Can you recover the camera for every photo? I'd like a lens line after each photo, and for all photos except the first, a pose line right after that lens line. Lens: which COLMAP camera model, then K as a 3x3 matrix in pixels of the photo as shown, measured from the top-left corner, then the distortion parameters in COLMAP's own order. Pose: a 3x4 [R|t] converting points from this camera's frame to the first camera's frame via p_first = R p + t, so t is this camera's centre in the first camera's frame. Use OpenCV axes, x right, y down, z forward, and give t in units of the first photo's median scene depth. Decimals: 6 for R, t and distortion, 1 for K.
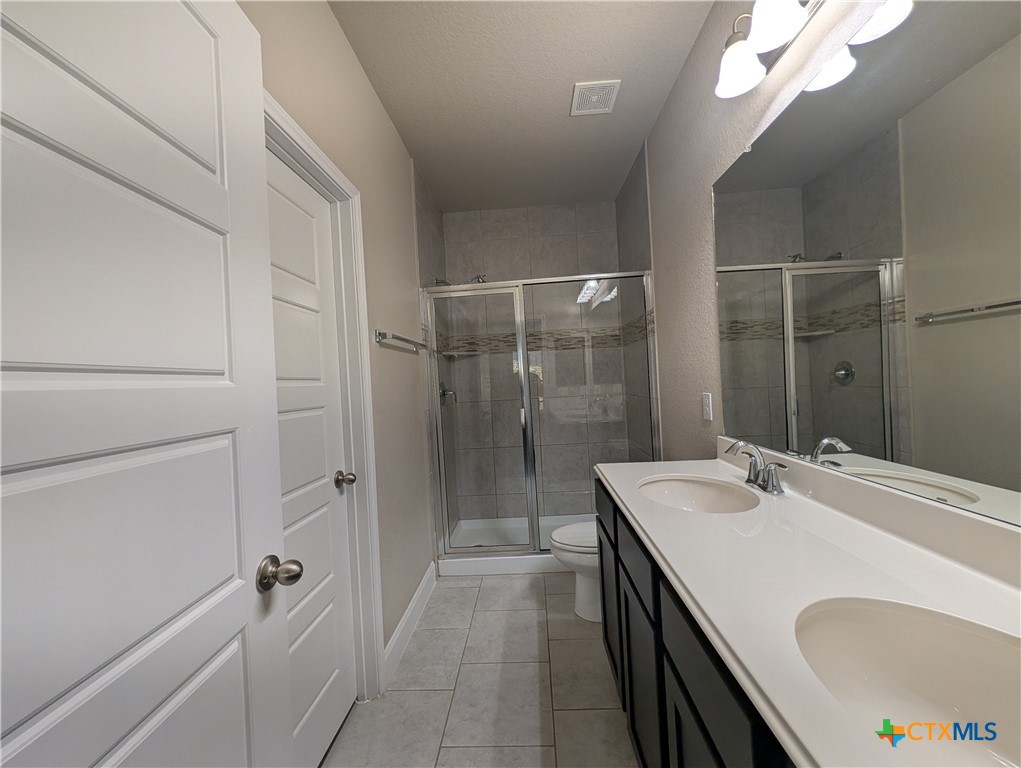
lens RADIAL K [[392.4, 0, 512.0], [0, 392.4, 381.4], [0, 0, 1]] dist [0.001414, 0.000299]
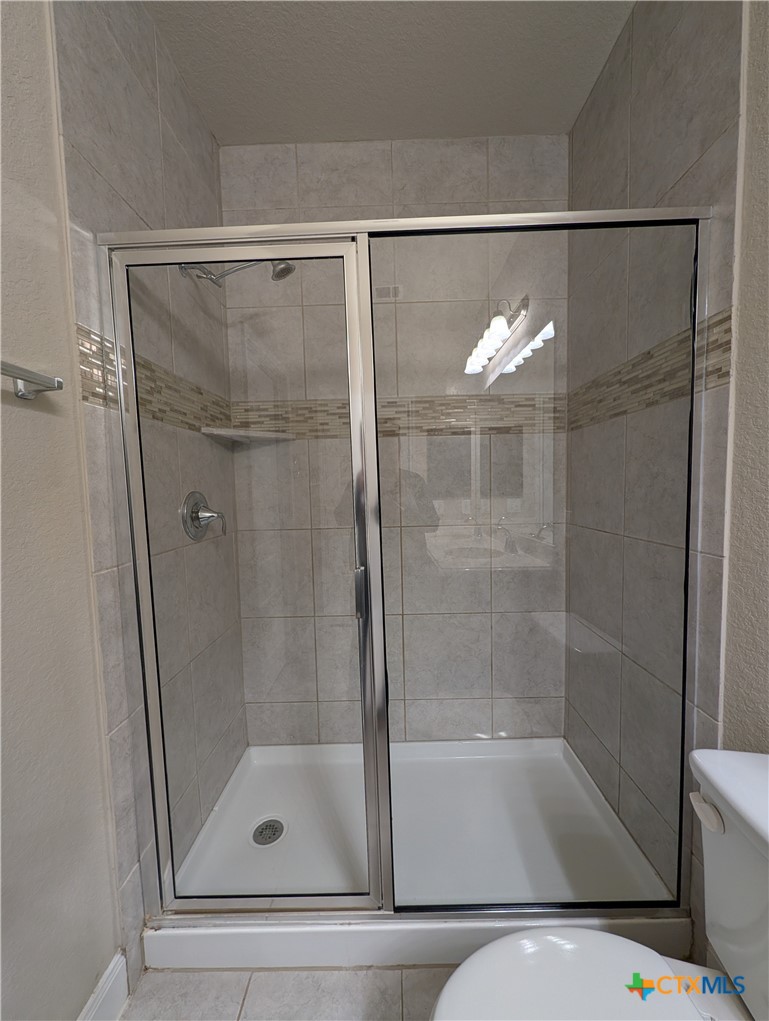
lens RADIAL K [[392.4, 0, 387.7], [0, 392.4, 512.4], [0, 0, 1]] dist [0.001414, 0.000299]
pose [[0.999042, 0.027325, 0.034182, 0.030371], [-0.029424, 0.997613, 0.062474, -0.008498], [-0.032393, -0.063420, 0.997461, 0.478581]]
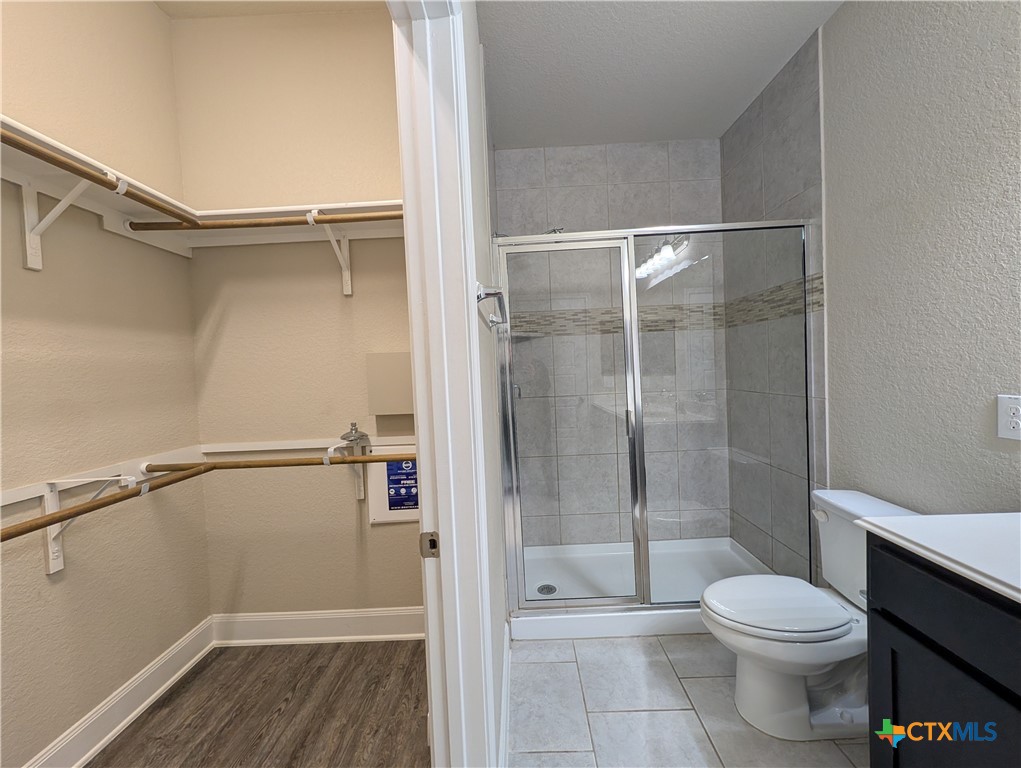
lens RADIAL K [[392.4, 0, 512.0], [0, 392.4, 381.4], [0, 0, 1]] dist [0.001414, 0.000299]
pose [[0.999443, 0.008353, 0.032309, -0.165521], [-0.009270, 0.999555, 0.028335, -0.001450], [-0.032058, -0.028619, 0.999076, 0.226439]]
